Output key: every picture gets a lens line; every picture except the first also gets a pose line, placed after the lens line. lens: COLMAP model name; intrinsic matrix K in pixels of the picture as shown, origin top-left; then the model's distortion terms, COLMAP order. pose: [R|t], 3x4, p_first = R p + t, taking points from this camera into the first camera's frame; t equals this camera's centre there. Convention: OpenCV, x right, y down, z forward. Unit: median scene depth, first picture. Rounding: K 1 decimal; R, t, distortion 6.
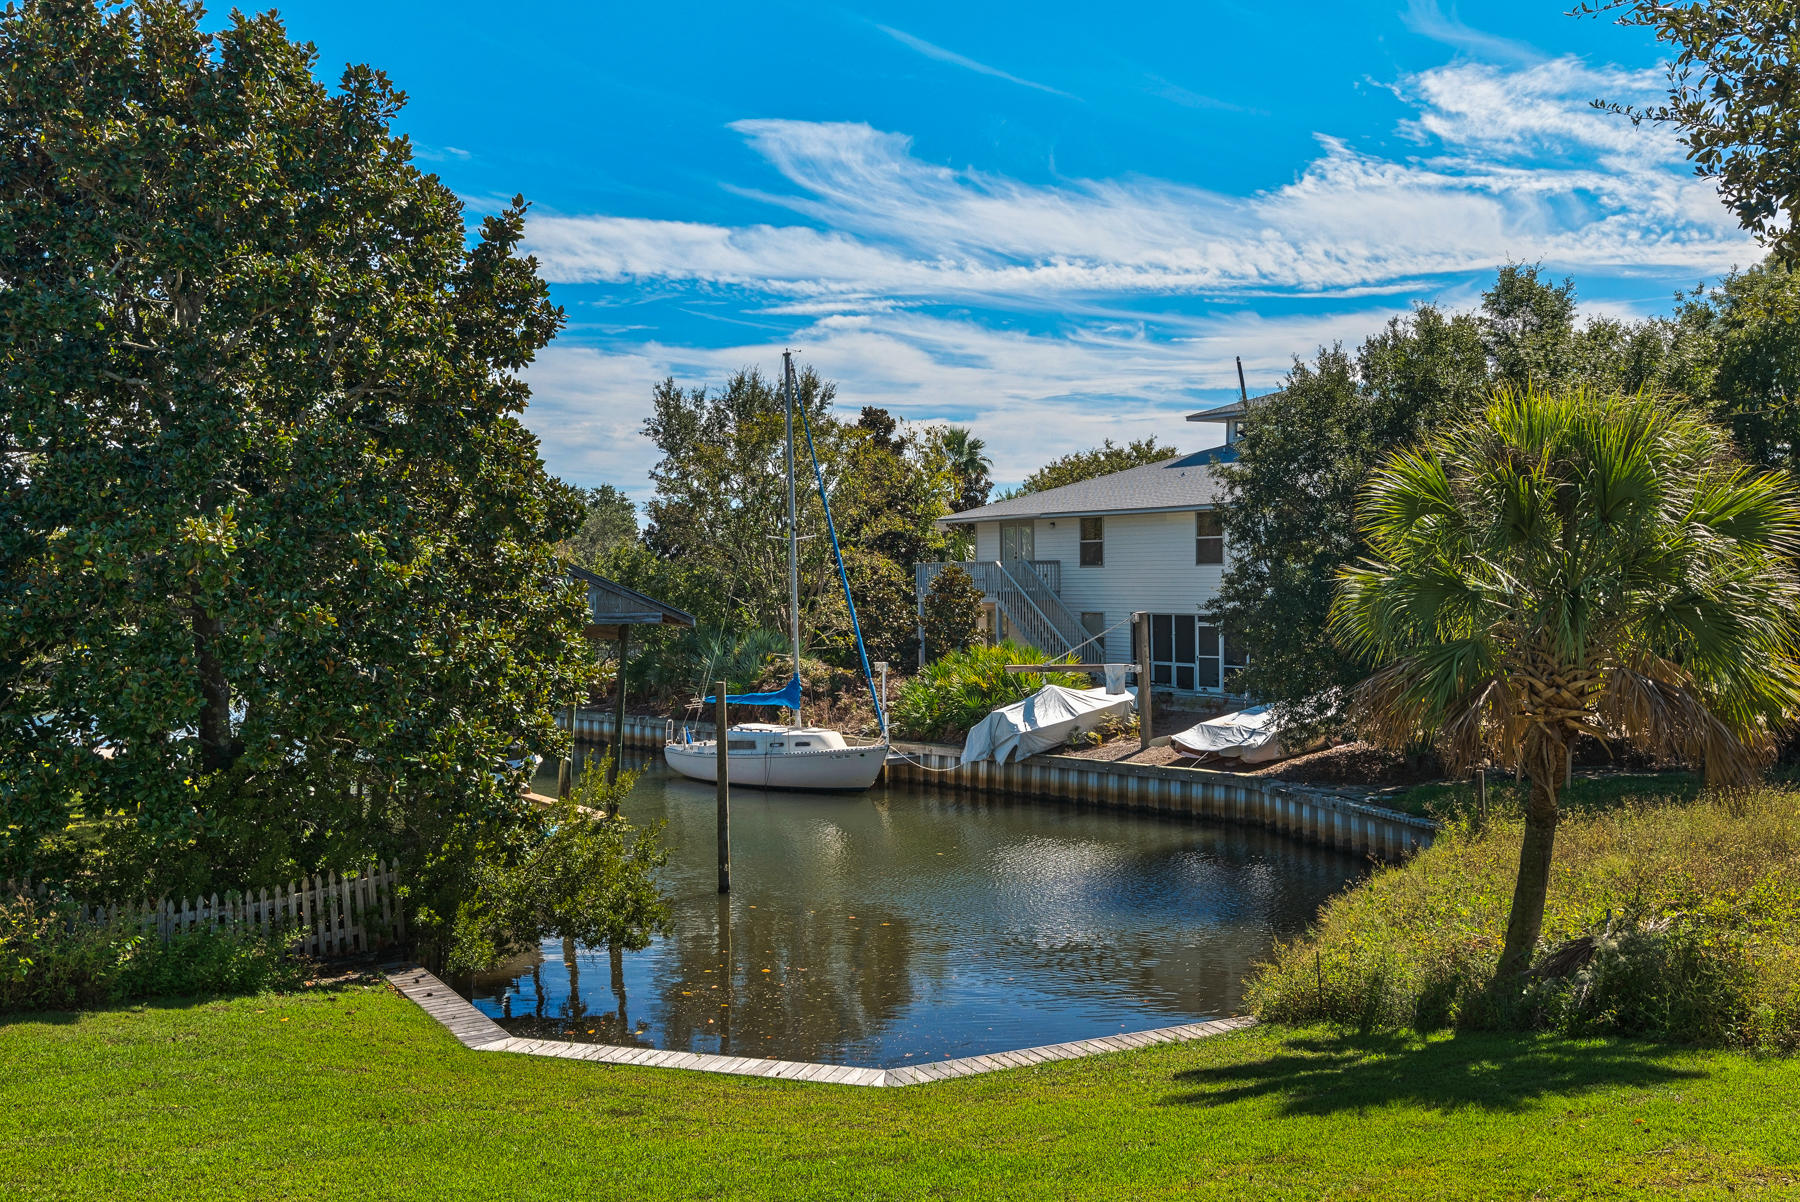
lens RADIAL K [[1732.8, 0, 929.4], [0, 1732.8, 549.1], [0, 0, 1]] dist [0.049310, 0.000000]
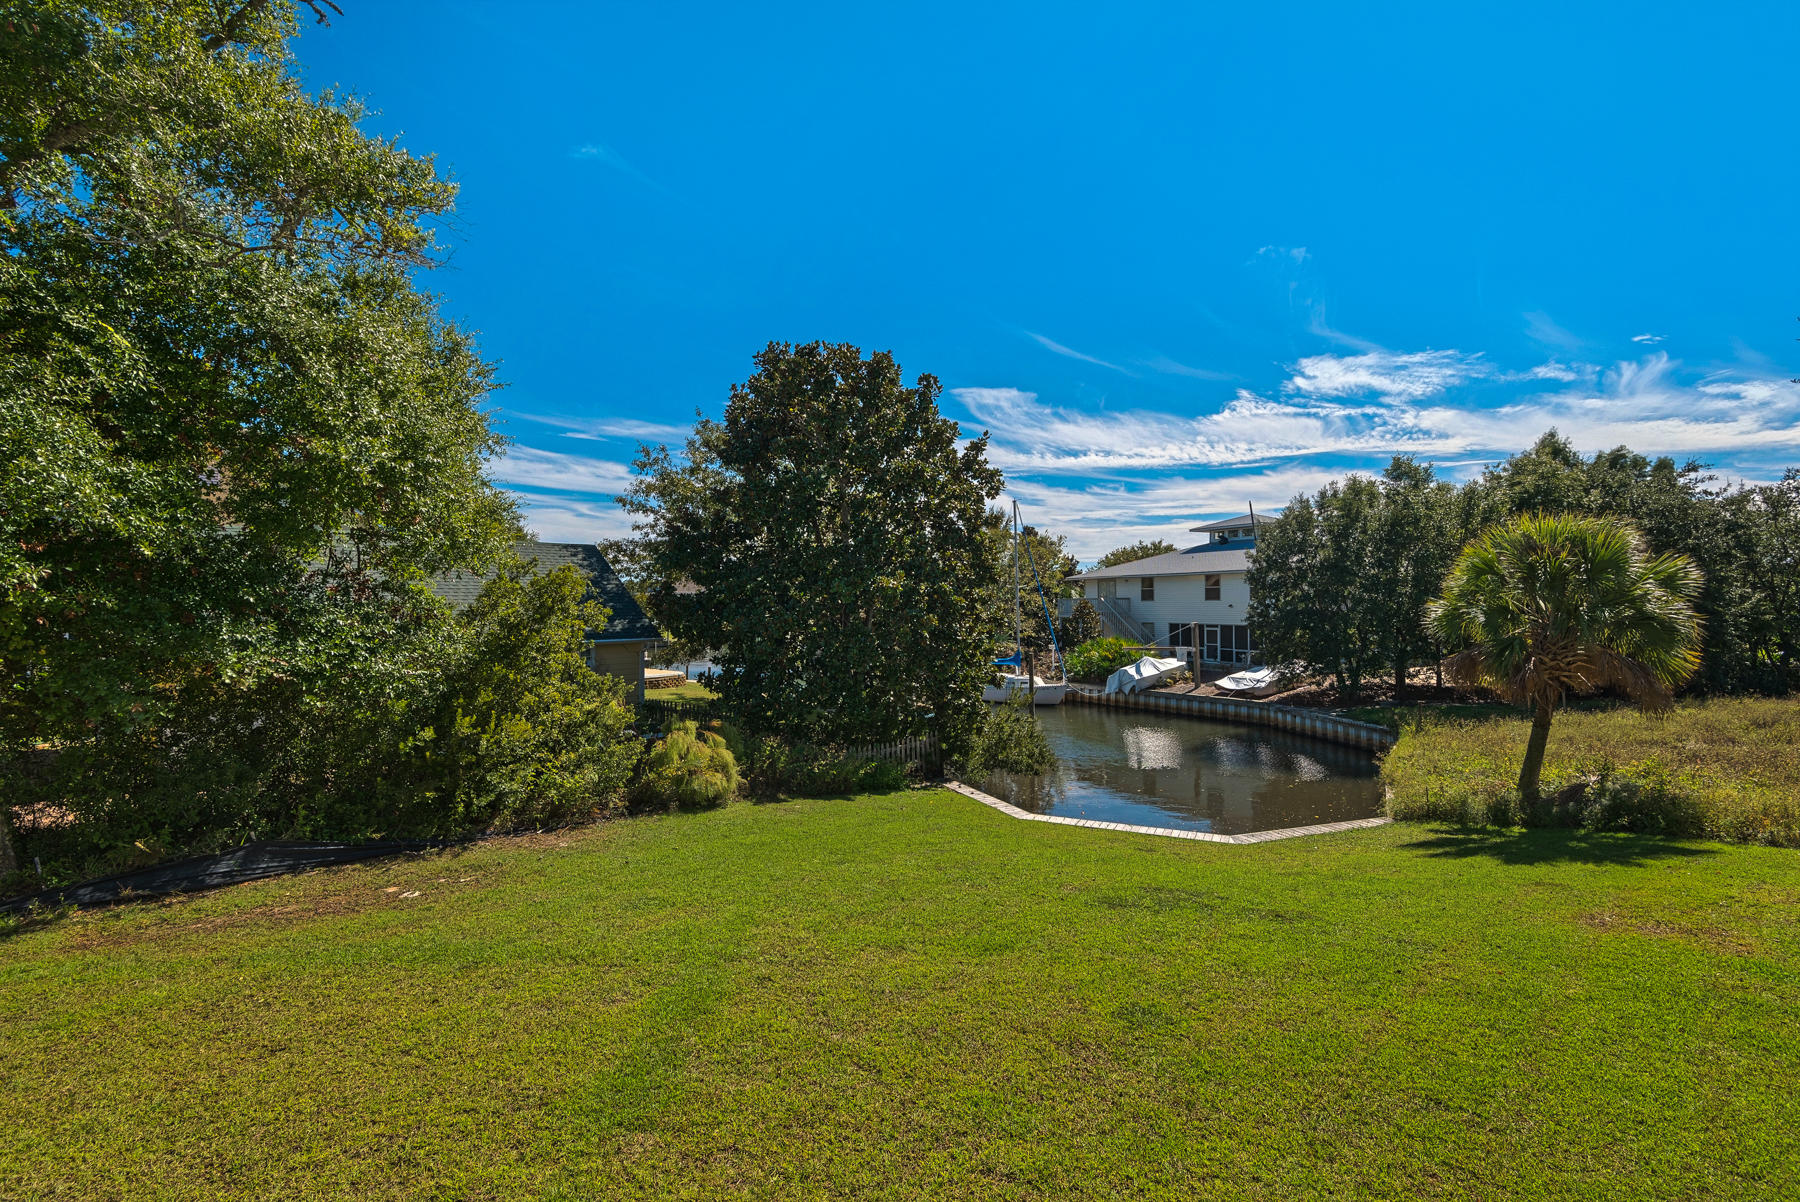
lens RADIAL K [[818.3, 0, 892.7], [0, 818.3, 612.3], [0, 0, 1]] dist [0.020592, -0.004346]
pose [[0.994051, 0.006346, -0.108733, -0.112986], [-0.003464, 0.999638, 0.026668, -0.000718], [0.108863, -0.026133, 0.993713, -0.016336]]
